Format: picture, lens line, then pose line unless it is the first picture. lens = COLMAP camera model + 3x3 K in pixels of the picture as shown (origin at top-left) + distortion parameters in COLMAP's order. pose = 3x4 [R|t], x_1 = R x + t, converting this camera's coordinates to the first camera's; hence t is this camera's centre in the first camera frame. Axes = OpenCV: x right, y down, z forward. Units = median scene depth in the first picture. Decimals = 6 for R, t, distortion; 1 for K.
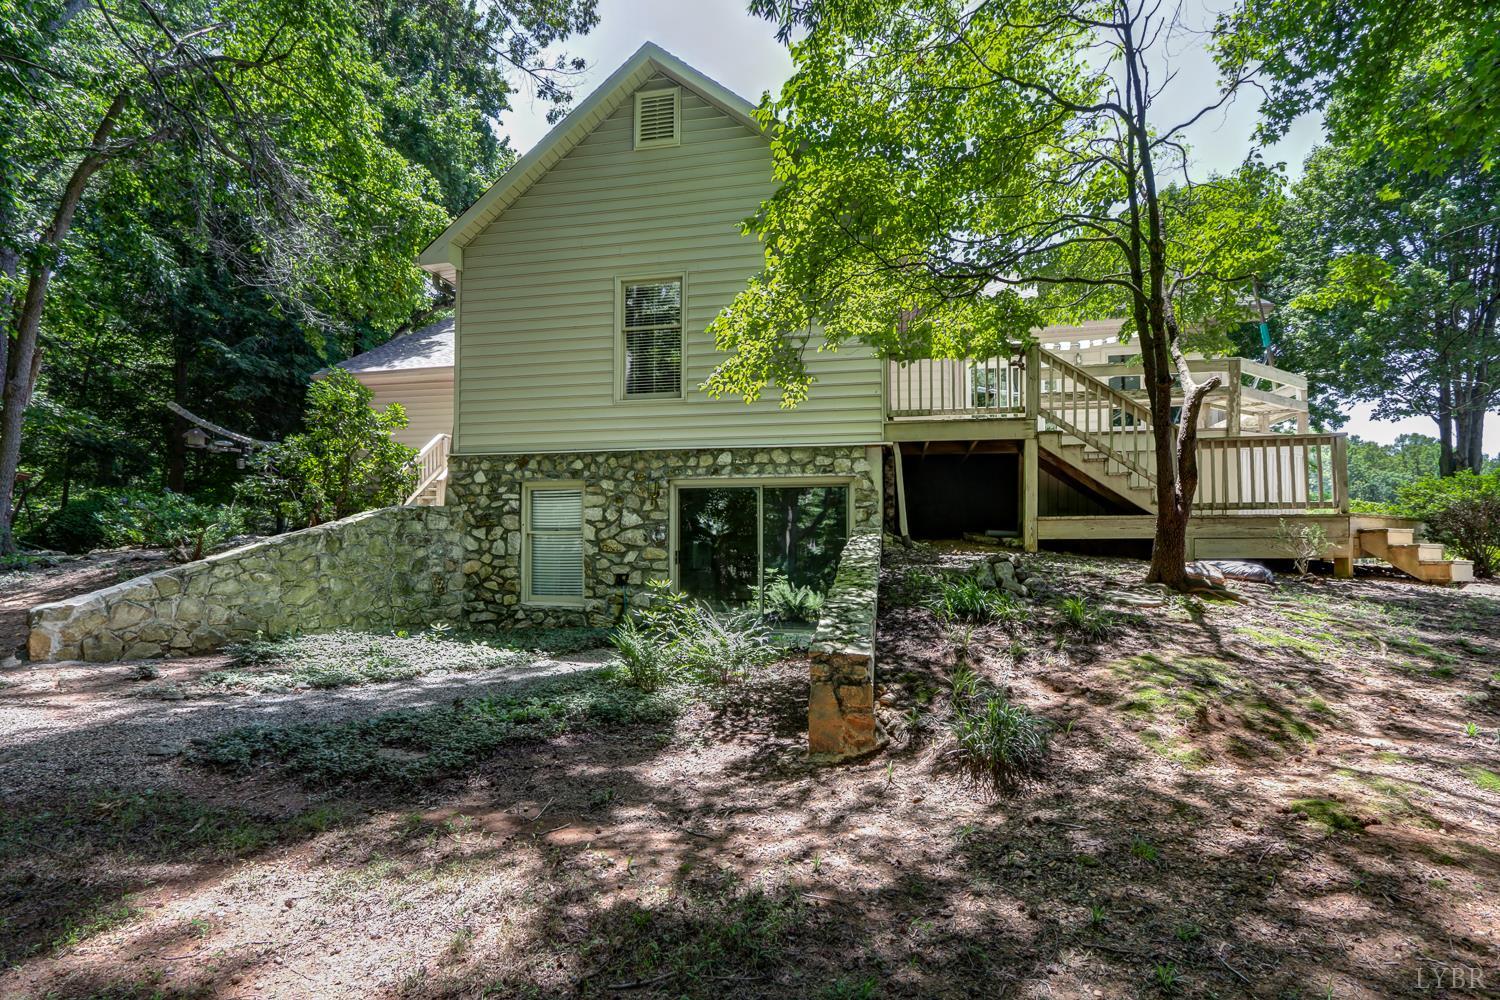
lens RADIAL K [[707.2, 0, 746.8], [0, 707.2, 467.9], [0, 0, 1]] dist [-0.009977, 0.000653]
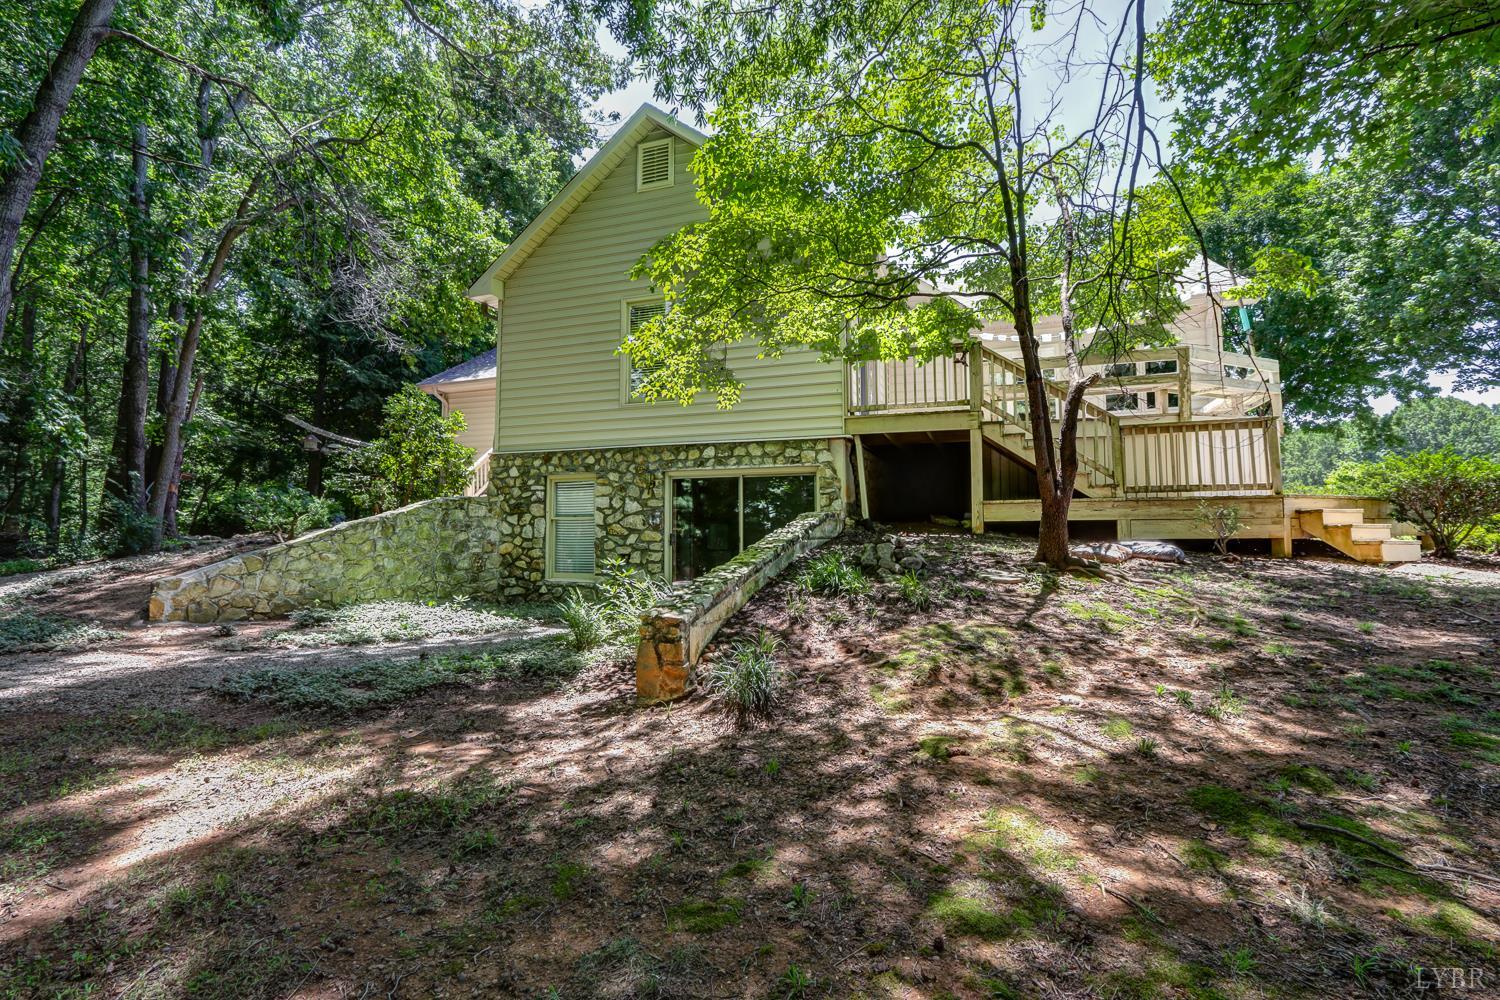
lens RADIAL K [[692.9, 0, 793.8], [0, 692.9, 409.8], [0, 0, 1]] dist [-0.006643, -0.000630]
pose [[0.990490, -0.028660, -0.134570, 0.259821], [0.020738, 0.997989, -0.059907, -0.012083], [0.136016, 0.056546, 0.989092, -0.096662]]
